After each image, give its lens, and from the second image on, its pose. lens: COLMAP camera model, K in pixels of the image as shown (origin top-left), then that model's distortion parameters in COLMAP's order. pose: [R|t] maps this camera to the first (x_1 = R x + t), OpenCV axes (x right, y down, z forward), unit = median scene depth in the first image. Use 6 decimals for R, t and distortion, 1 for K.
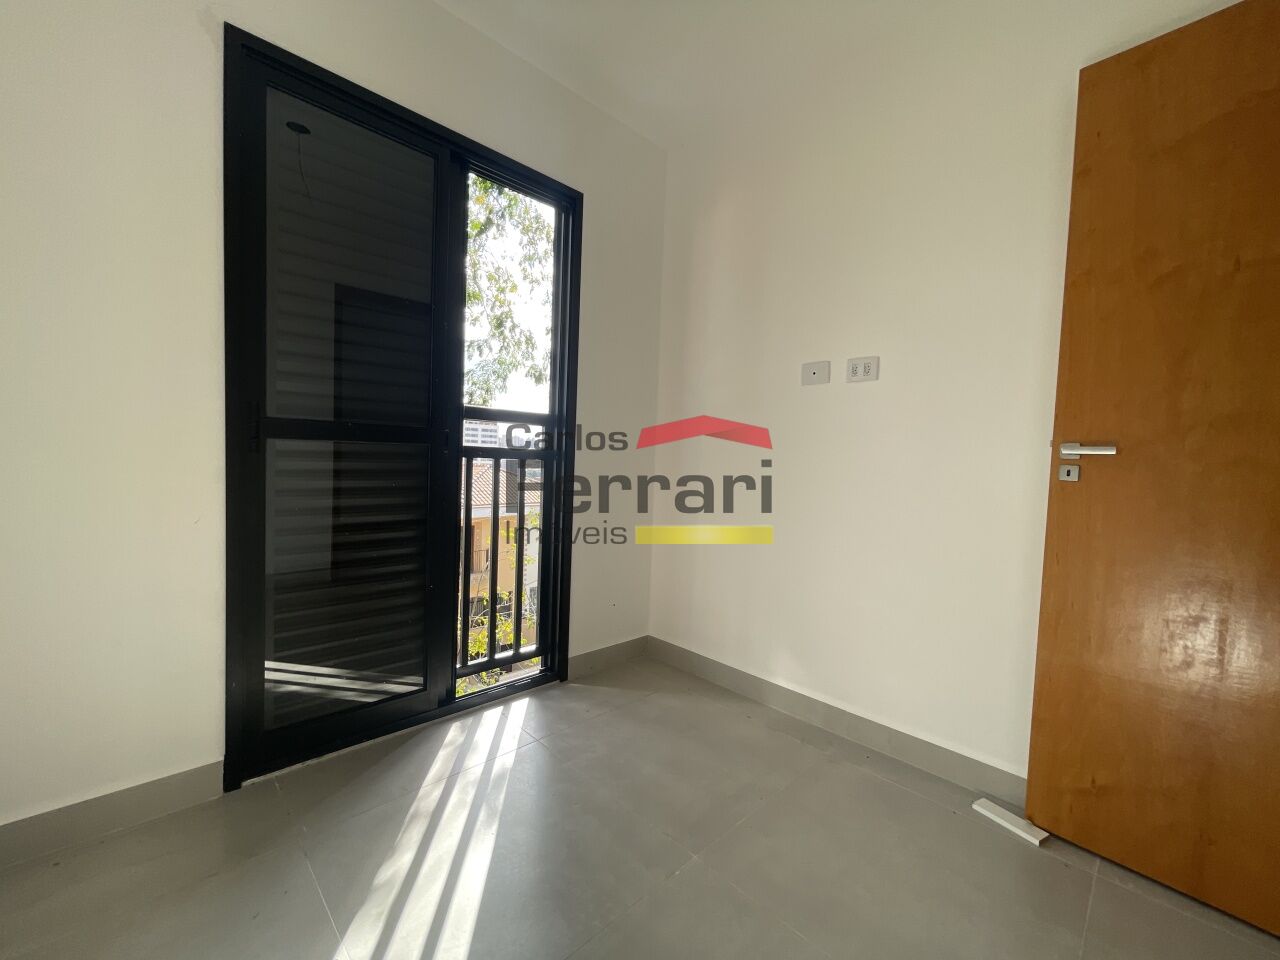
lens RADIAL K [[516.6, 0, 640.9], [0, 516.6, 484.0], [0, 0, 1]] dist [0.001546, -0.000738]
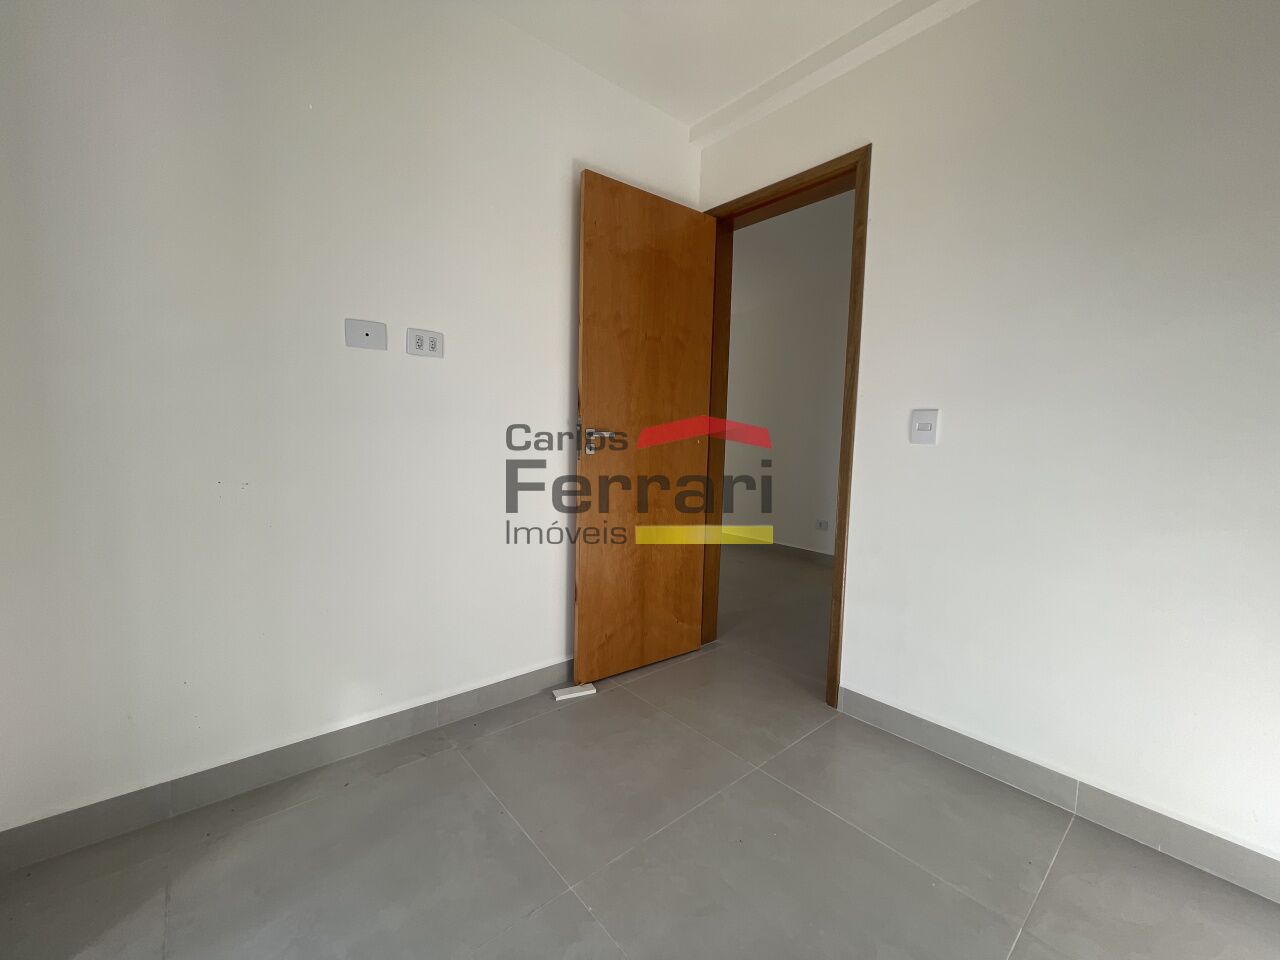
lens RADIAL K [[516.6, 0, 640.9], [0, 516.6, 484.0], [0, 0, 1]] dist [0.001546, -0.000738]
pose [[0.070093, -0.124771, 0.989707, -0.604929], [0.026620, 0.992028, 0.123178, -0.091257], [-0.997185, 0.017712, 0.072855, 0.674307]]
